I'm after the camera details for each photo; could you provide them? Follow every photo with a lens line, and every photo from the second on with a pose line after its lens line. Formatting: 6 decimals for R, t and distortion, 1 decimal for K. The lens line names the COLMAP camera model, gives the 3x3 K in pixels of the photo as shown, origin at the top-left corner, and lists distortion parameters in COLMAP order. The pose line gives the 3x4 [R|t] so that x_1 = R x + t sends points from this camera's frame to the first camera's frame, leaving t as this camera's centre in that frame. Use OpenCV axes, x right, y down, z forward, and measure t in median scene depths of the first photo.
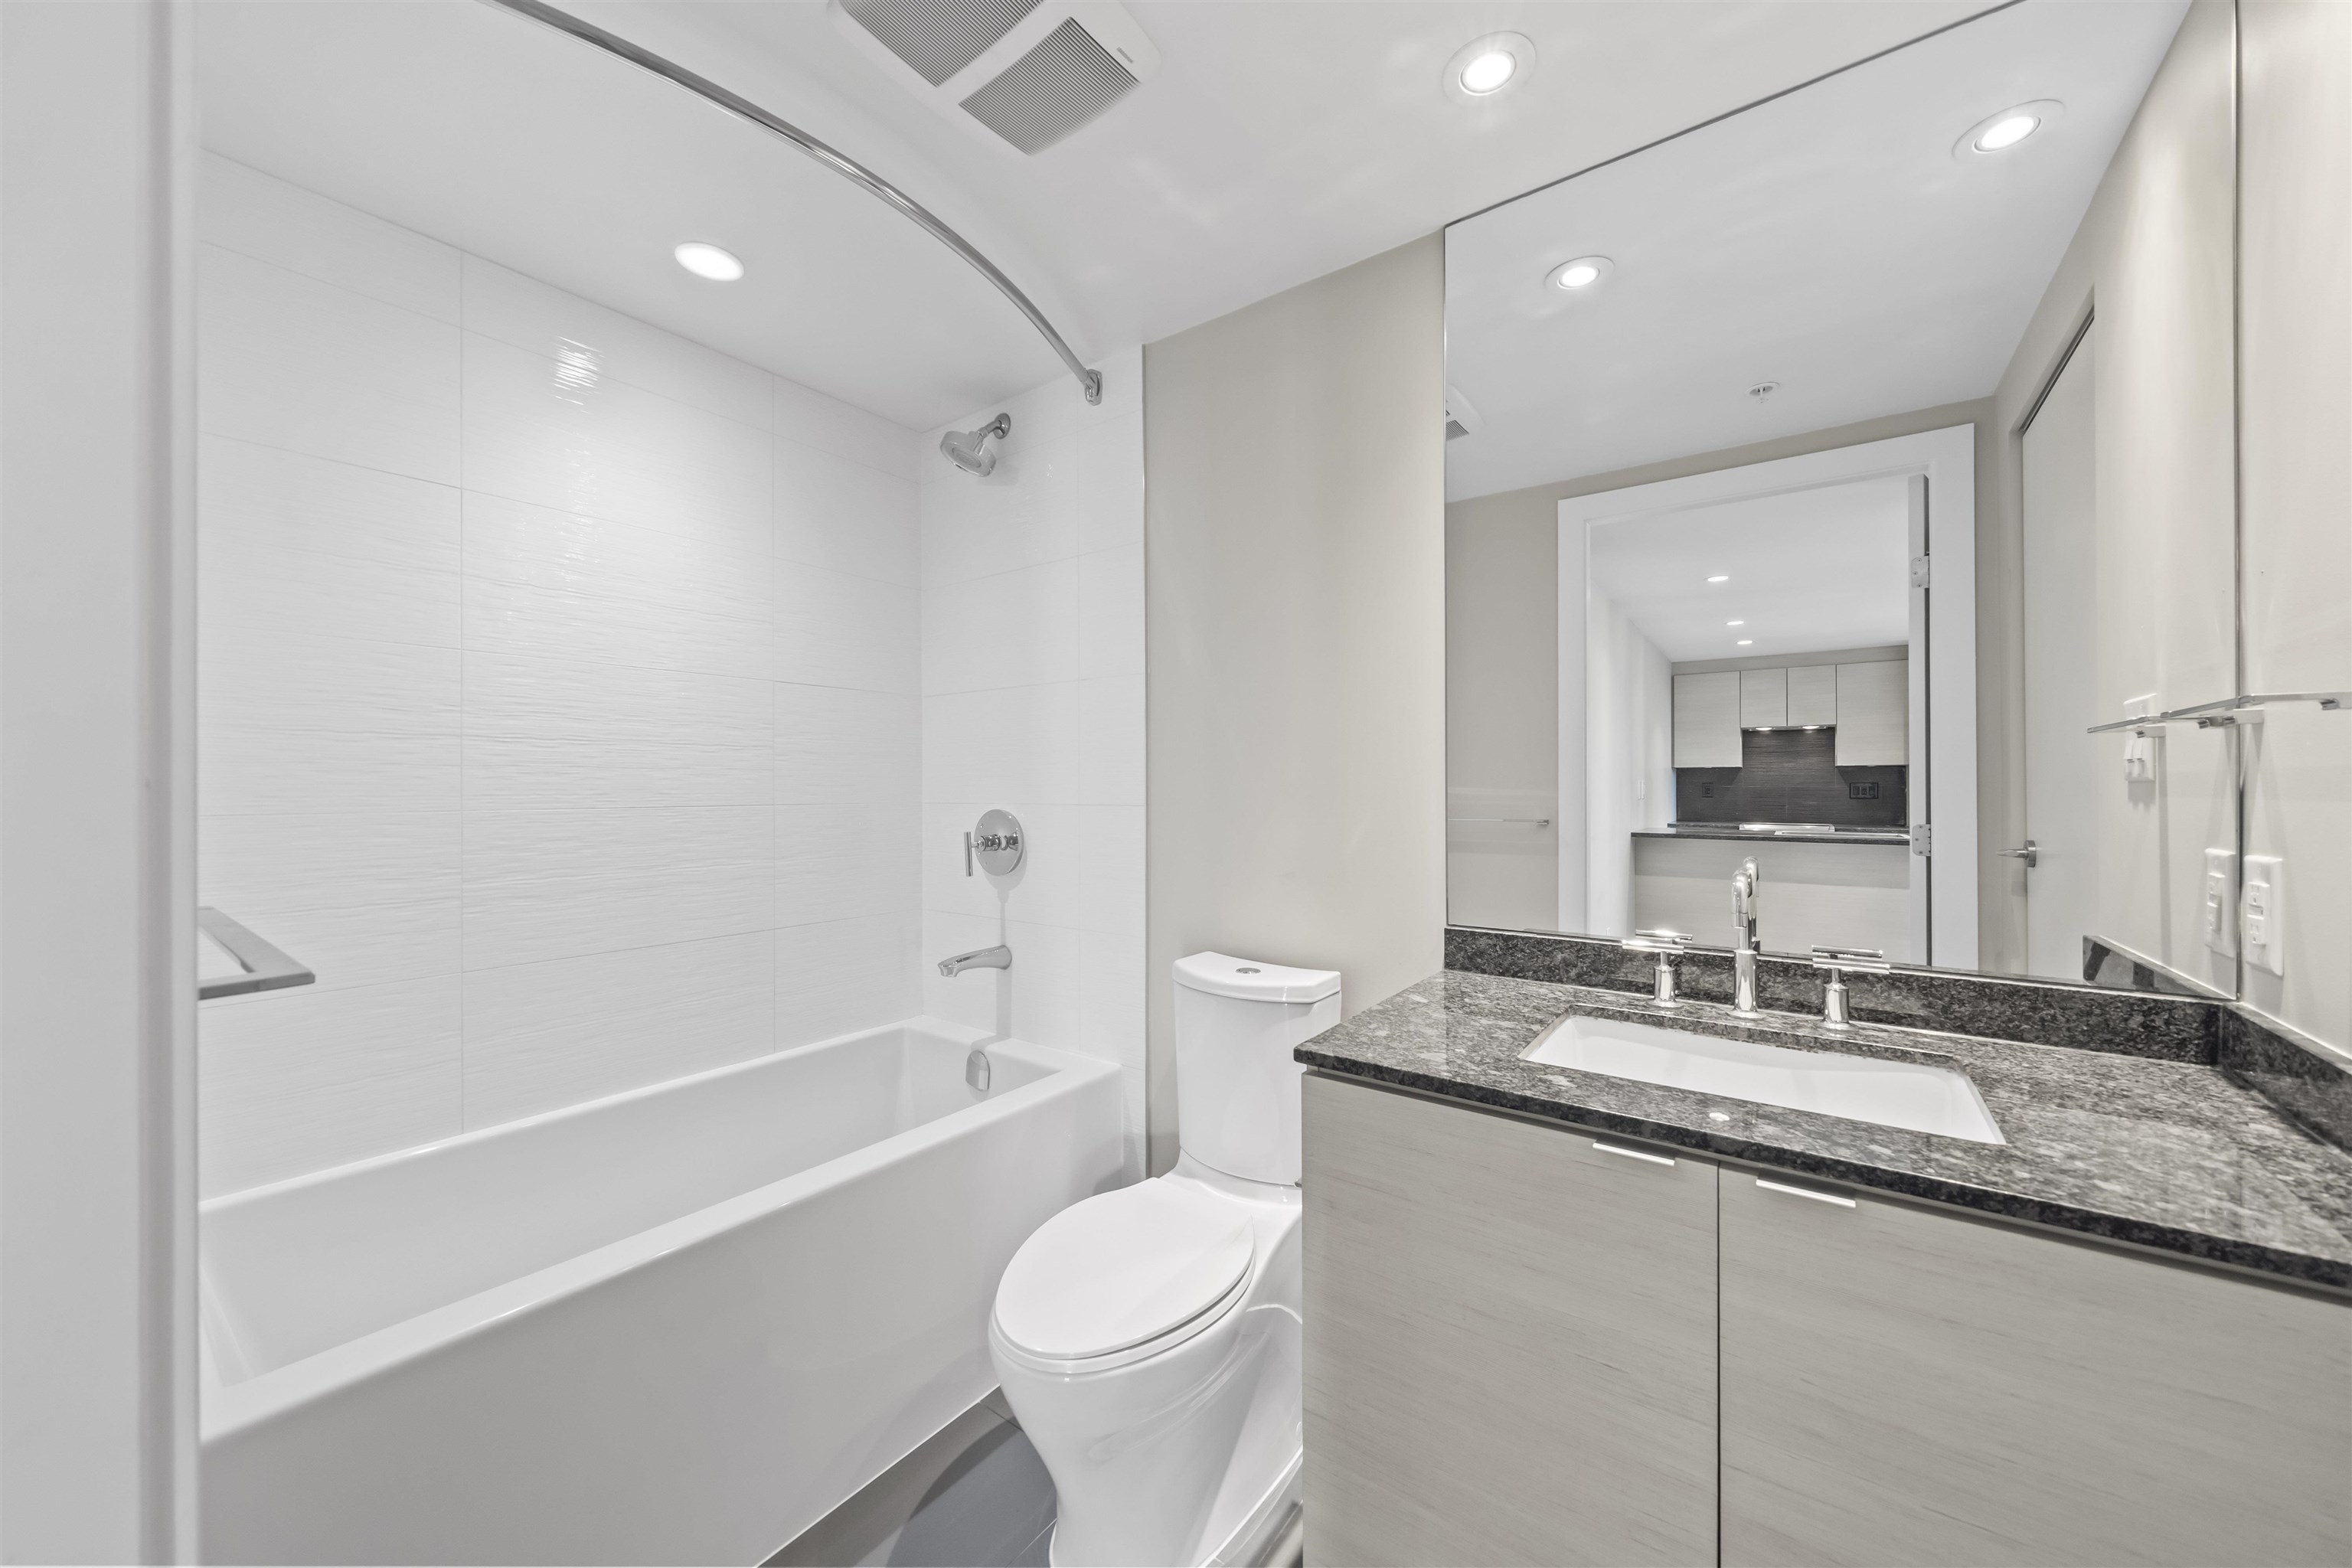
lens RADIAL K [[851.5, 0, 1172.4], [0, 851.5, 784.8], [0, 0, 1]] dist [-0.000681, 0.000035]
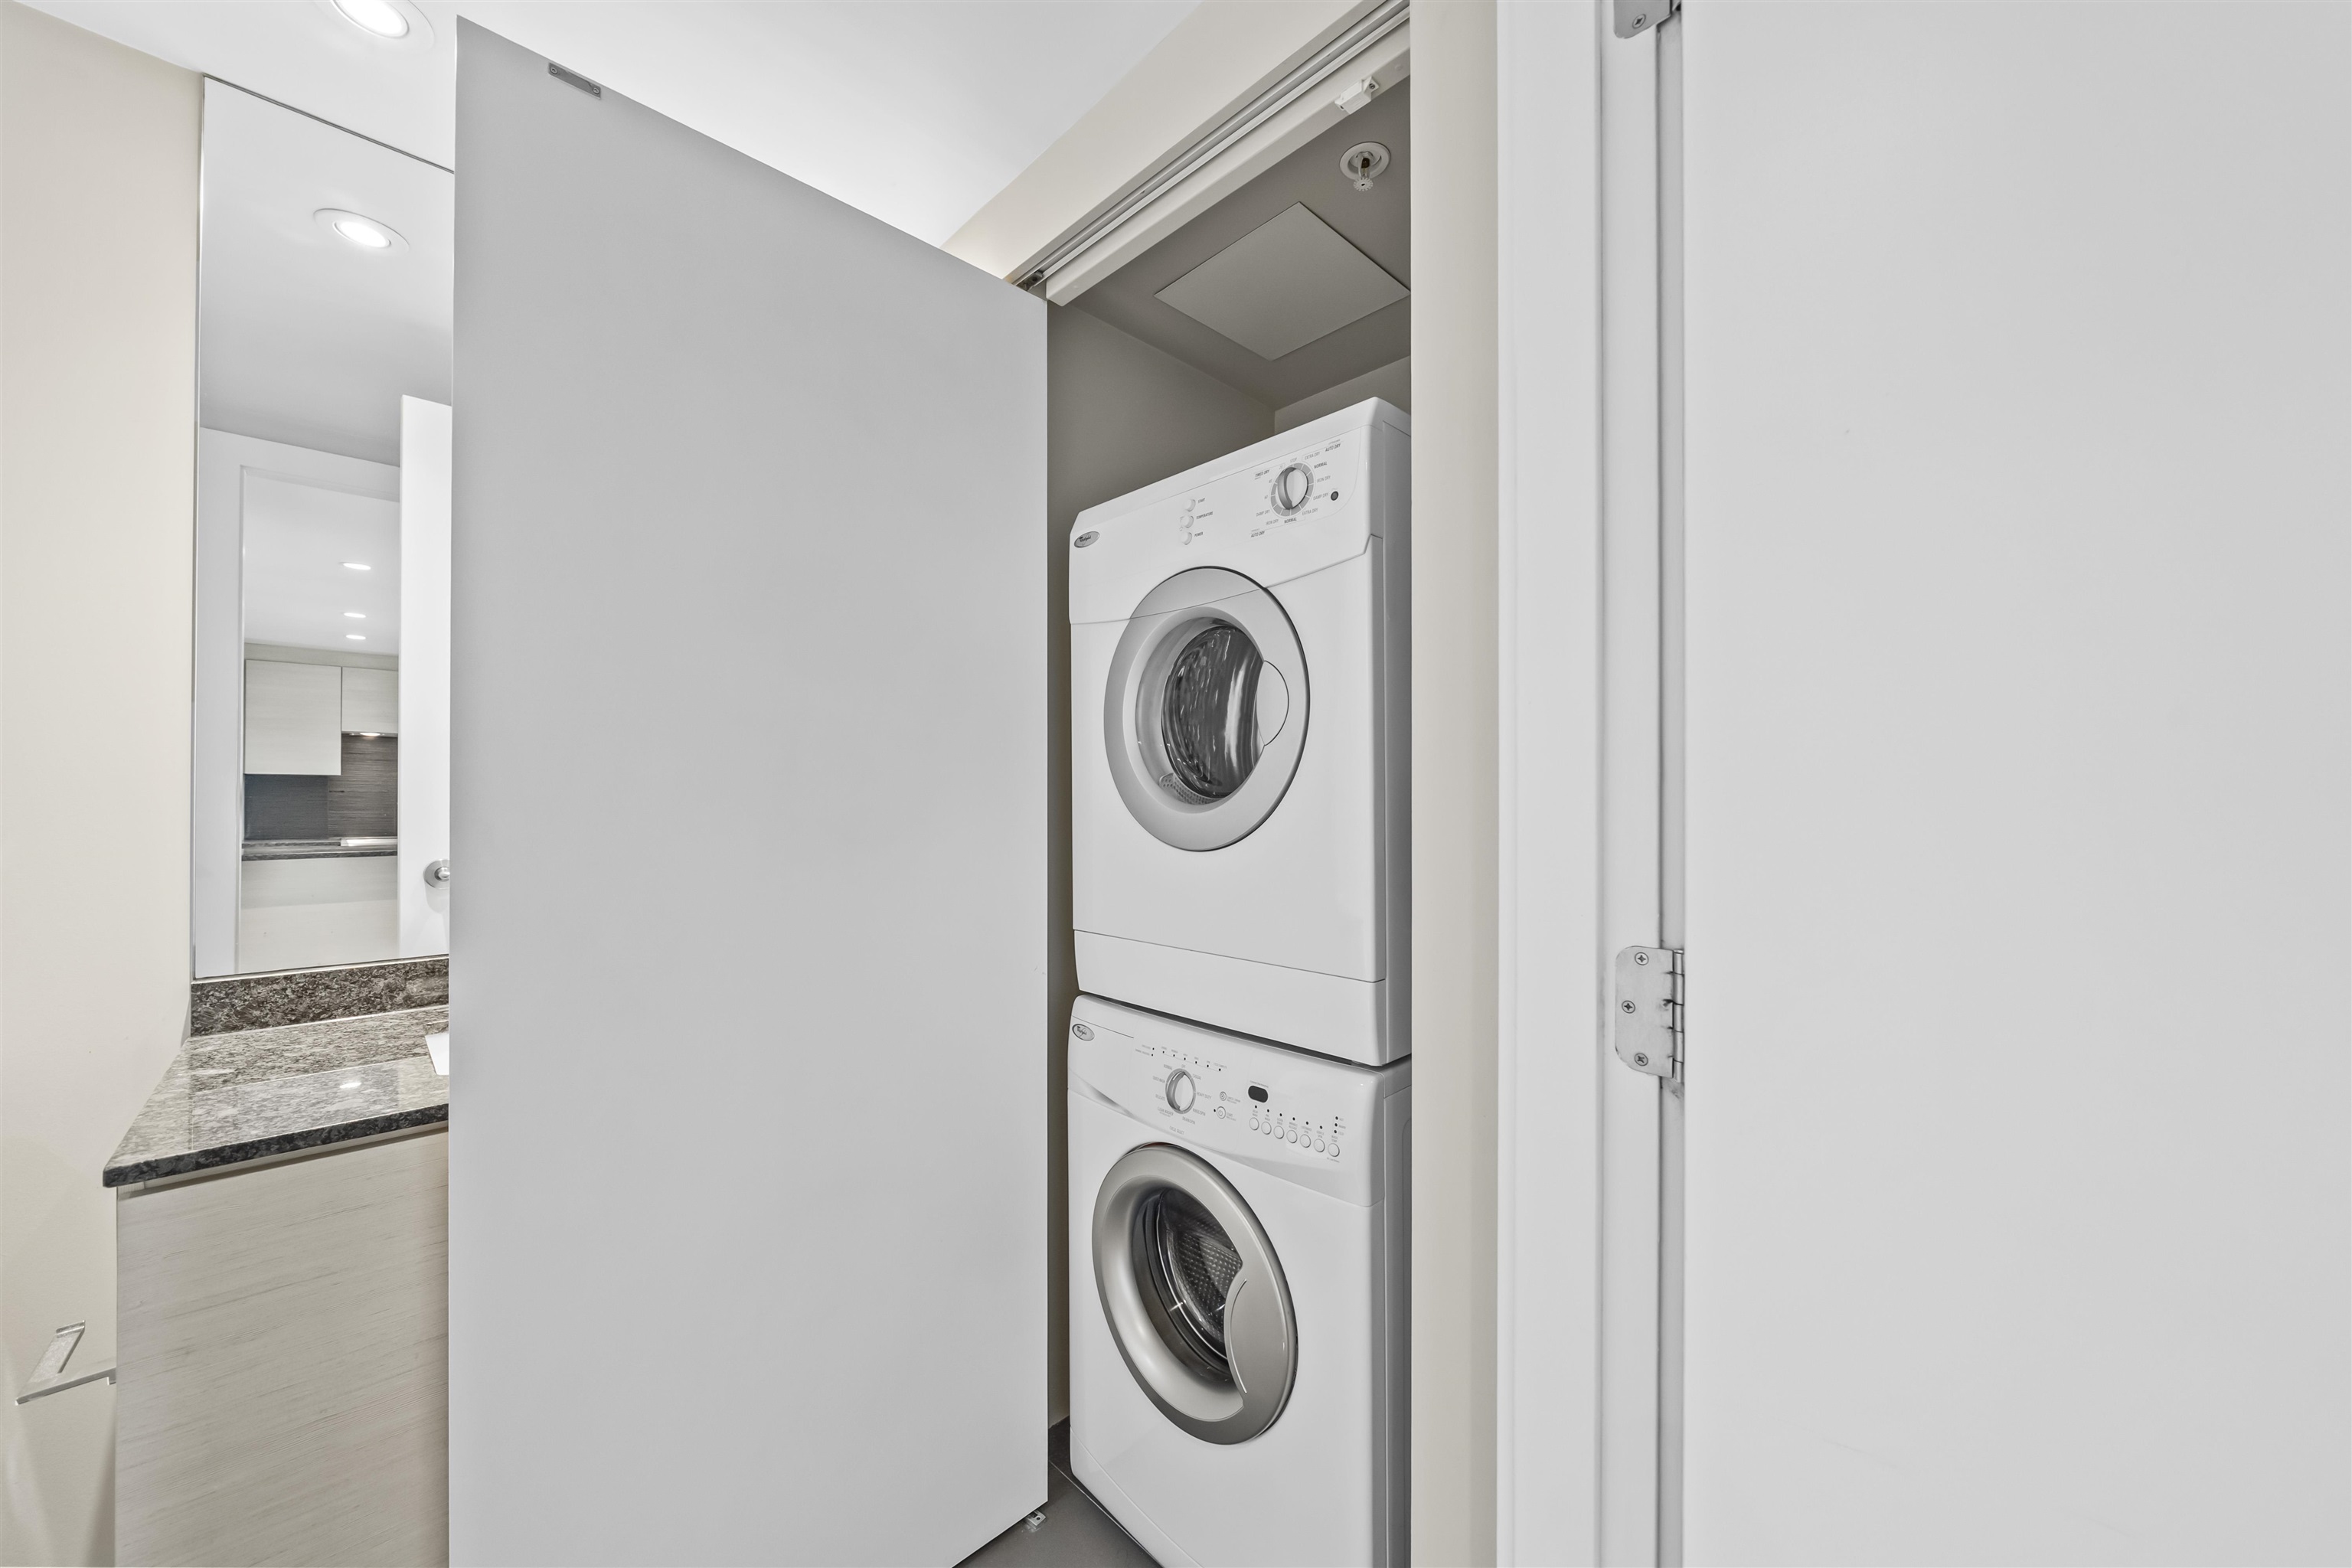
lens RADIAL K [[850.4, 0, 1184.4], [0, 850.4, 797.3], [0, 0, 1]] dist [-0.001686, -0.000104]
pose [[0.146057, 0.000411, 0.989276, -0.312123], [-0.003507, 0.999994, 0.000102, -0.002926], [-0.989270, -0.003484, 0.146058, 0.006301]]
